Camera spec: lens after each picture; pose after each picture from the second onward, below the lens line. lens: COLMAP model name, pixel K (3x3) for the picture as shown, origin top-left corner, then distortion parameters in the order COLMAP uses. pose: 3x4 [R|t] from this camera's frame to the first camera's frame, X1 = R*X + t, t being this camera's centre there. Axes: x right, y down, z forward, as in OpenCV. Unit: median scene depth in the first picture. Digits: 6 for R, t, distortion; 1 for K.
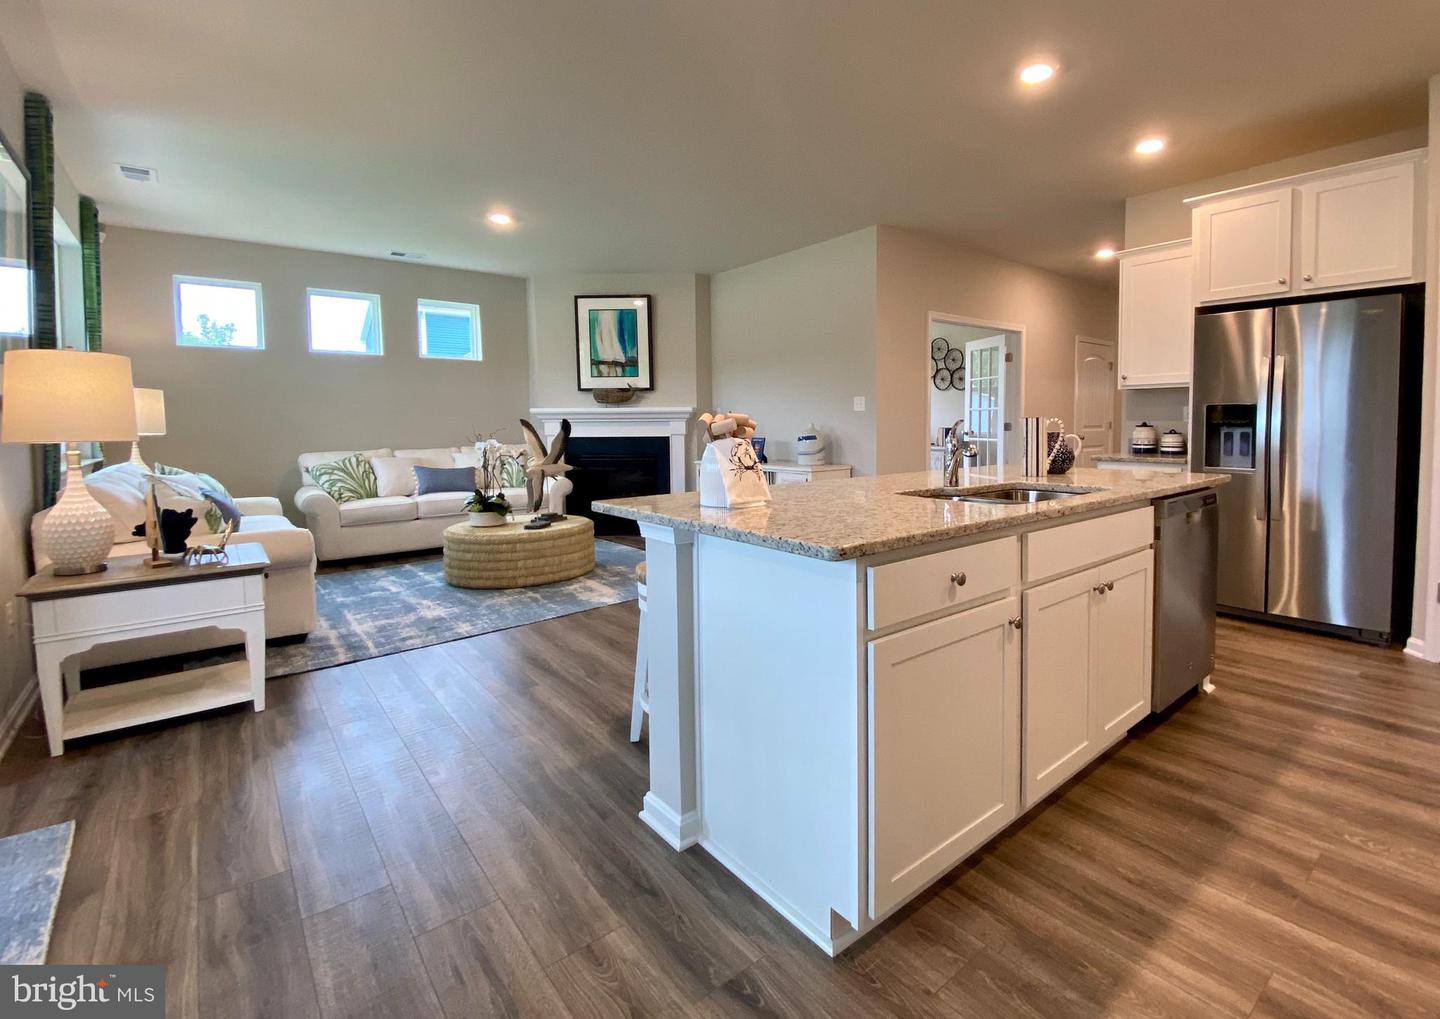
lens RADIAL K [[632.9, 0, 770.3], [0, 632.9, 451.9], [0, 0, 1]] dist [0.003755, -0.000967]
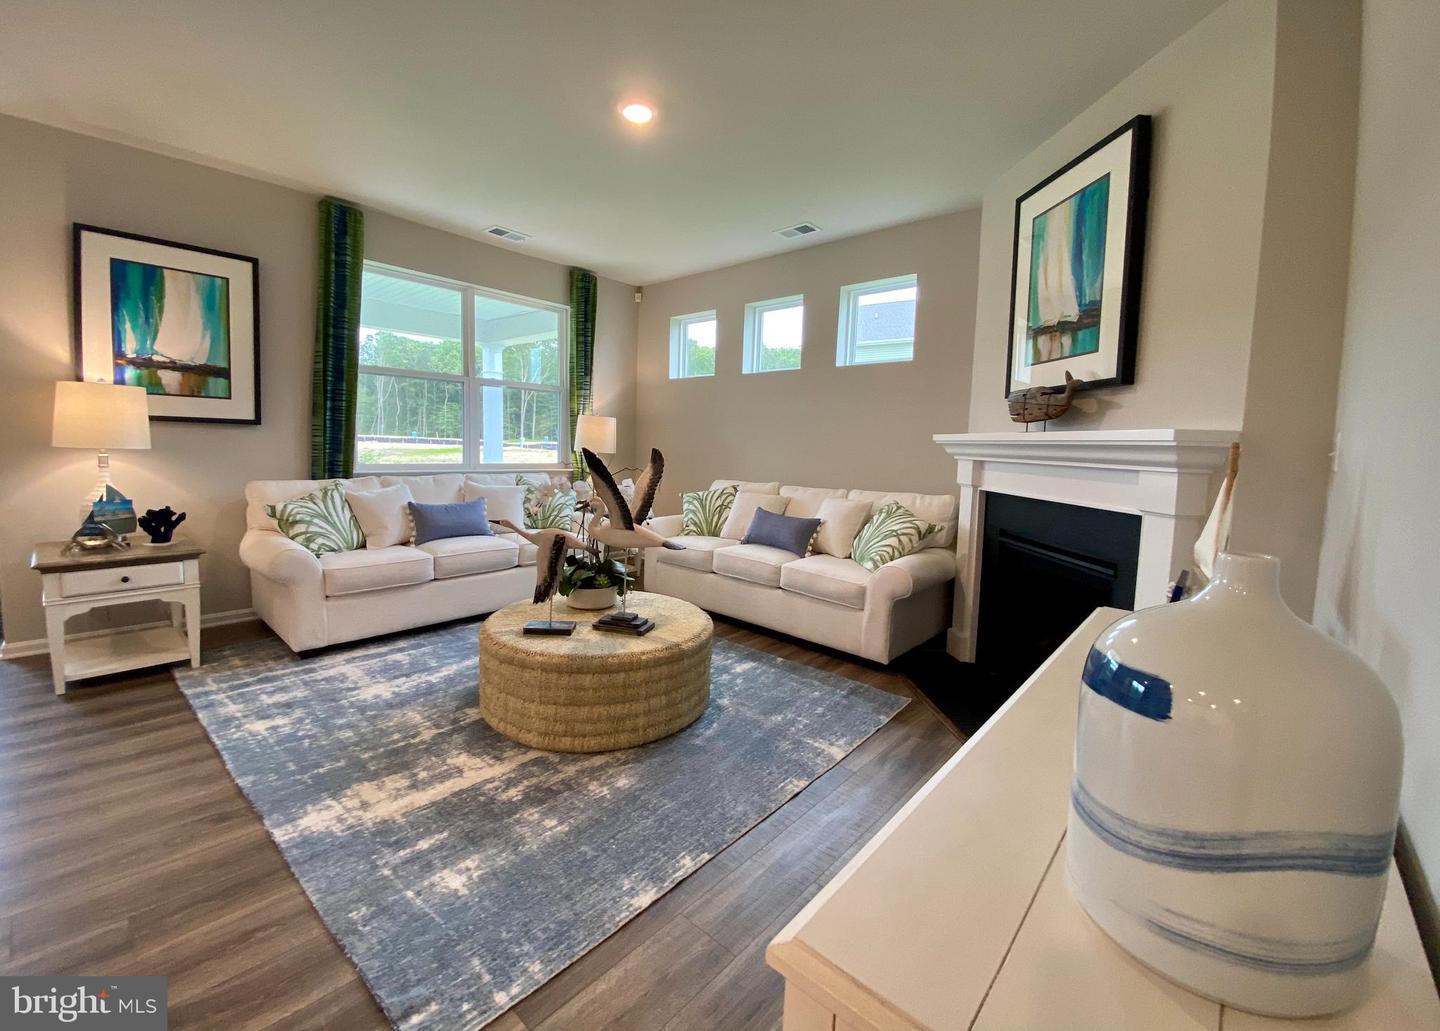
lens RADIAL K [[589.0, 0, 722.0], [0, 589.0, 489.6], [0, 0, 1]] dist [-0.011382, 0.000628]
pose [[0.140526, 0.090181, -0.985961, 0.121771], [-0.078609, 0.993716, 0.079687, -0.045614], [0.986951, 0.066307, 0.146732, 0.733187]]
